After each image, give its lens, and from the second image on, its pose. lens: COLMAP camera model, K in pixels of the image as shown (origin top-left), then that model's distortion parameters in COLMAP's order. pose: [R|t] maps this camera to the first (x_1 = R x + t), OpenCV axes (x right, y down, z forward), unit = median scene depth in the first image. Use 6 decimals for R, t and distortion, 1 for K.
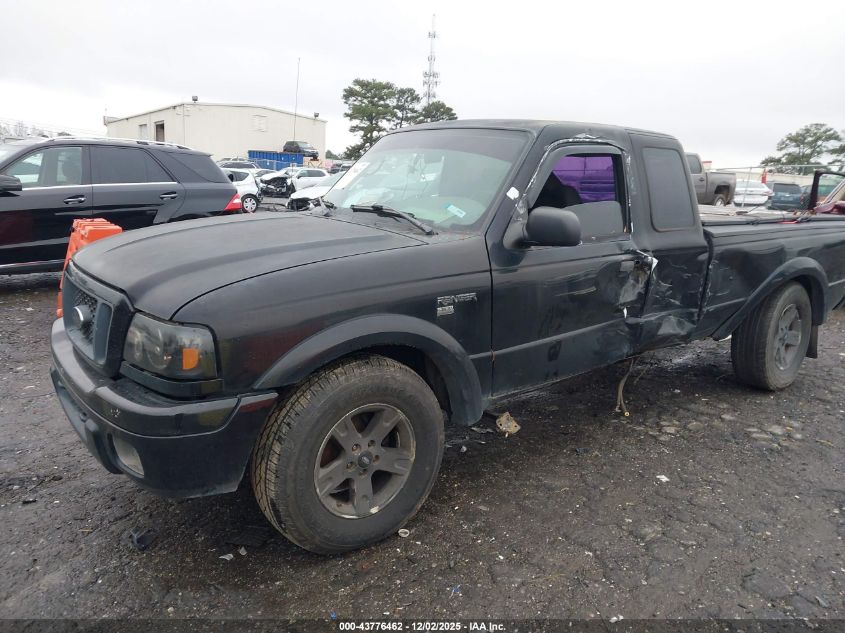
lens RADIAL K [[661.7, 0, 422.5], [0, 661.7, 316.5], [0, 0, 1]] dist [0.045438, -0.051918]
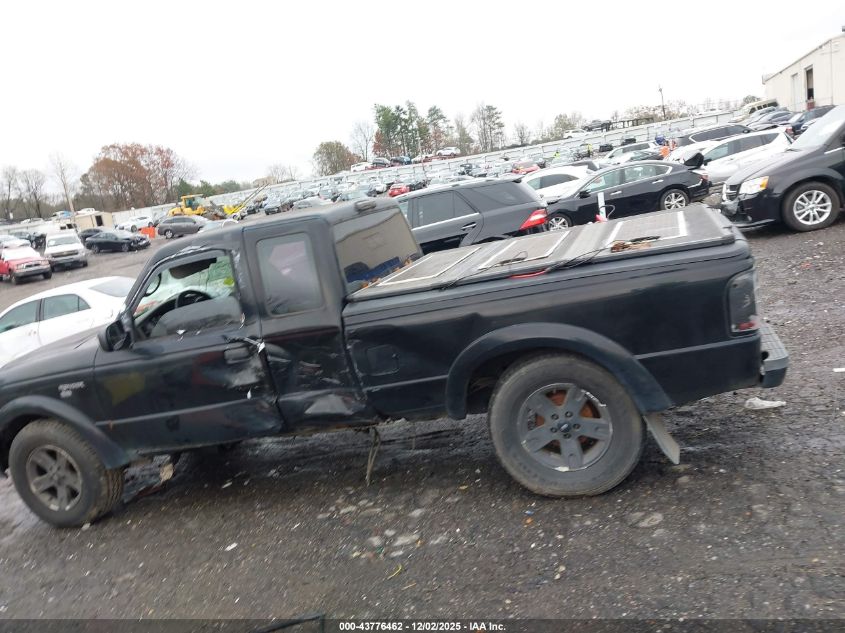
lens RADIAL K [[661.7, 0, 422.5], [0, 661.7, 316.5], [0, 0, 1]] dist [0.045438, -0.051918]
pose [[0.557387, 0.003777, -0.830244, 1.277123], [0.046703, 0.998264, 0.035895, -0.147556], [0.828938, -0.058782, 0.556243, 0.578465]]
